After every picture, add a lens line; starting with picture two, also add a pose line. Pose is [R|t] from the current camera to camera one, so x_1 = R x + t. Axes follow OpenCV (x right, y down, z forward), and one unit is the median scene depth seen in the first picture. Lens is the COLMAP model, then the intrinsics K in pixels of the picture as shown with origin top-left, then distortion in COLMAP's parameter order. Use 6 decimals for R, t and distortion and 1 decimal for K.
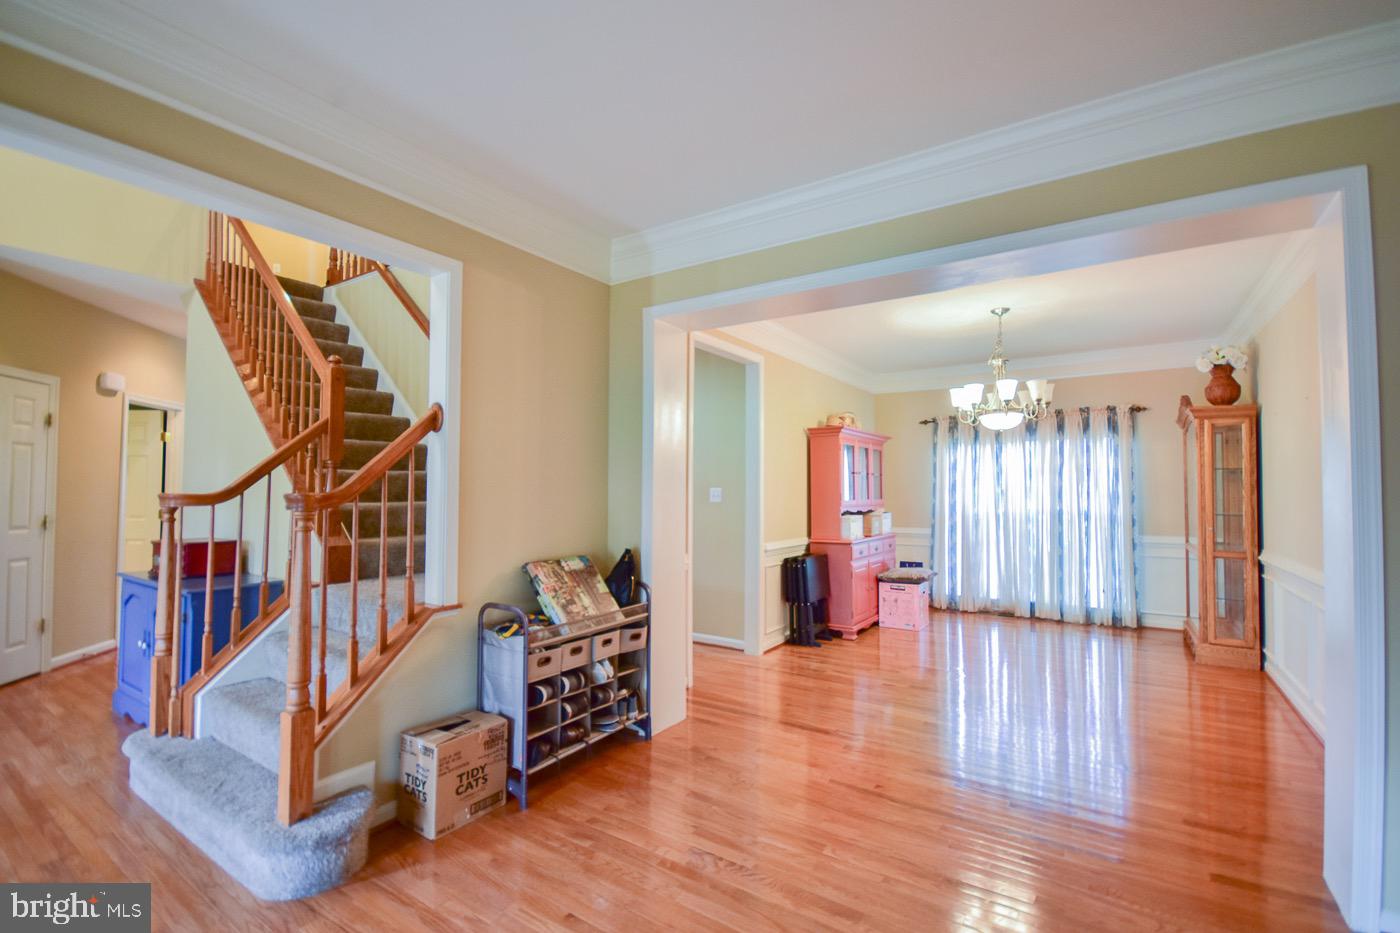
lens RADIAL K [[625.4, 0, 700.0], [0, 625.4, 466.5], [0, 0, 1]] dist [0.004483, -0.012340]
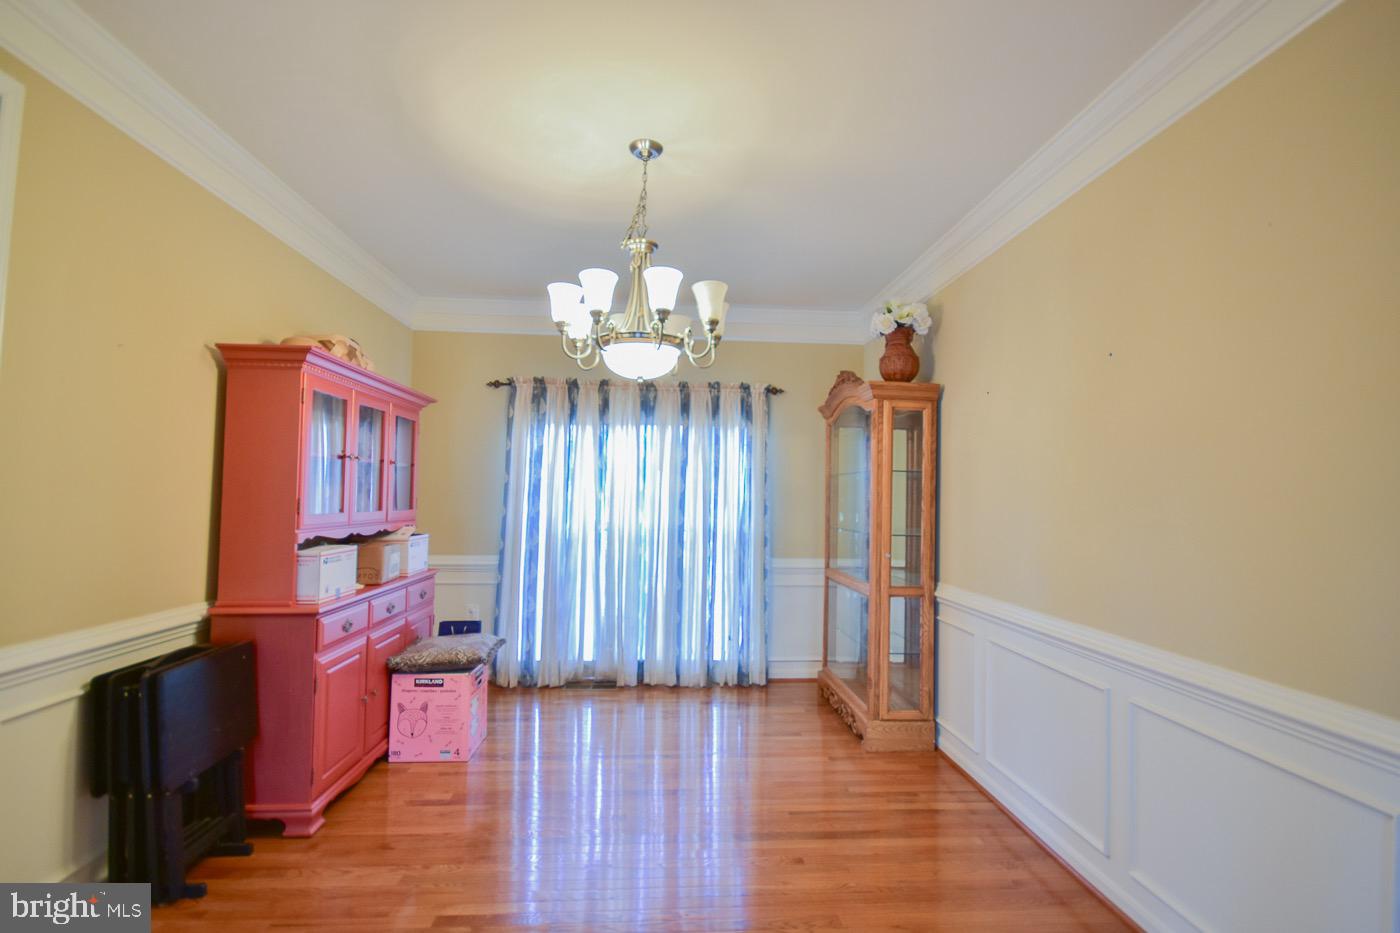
lens RADIAL K [[652.4, 0, 695.0], [0, 652.4, 468.1], [0, 0, 1]] dist [-0.000404, -0.000207]
pose [[0.802313, 0.037953, 0.595696, 0.156836], [-0.038297, 0.999193, -0.012081, 0.014395], [-0.595674, -0.013121, 0.803119, 0.418028]]
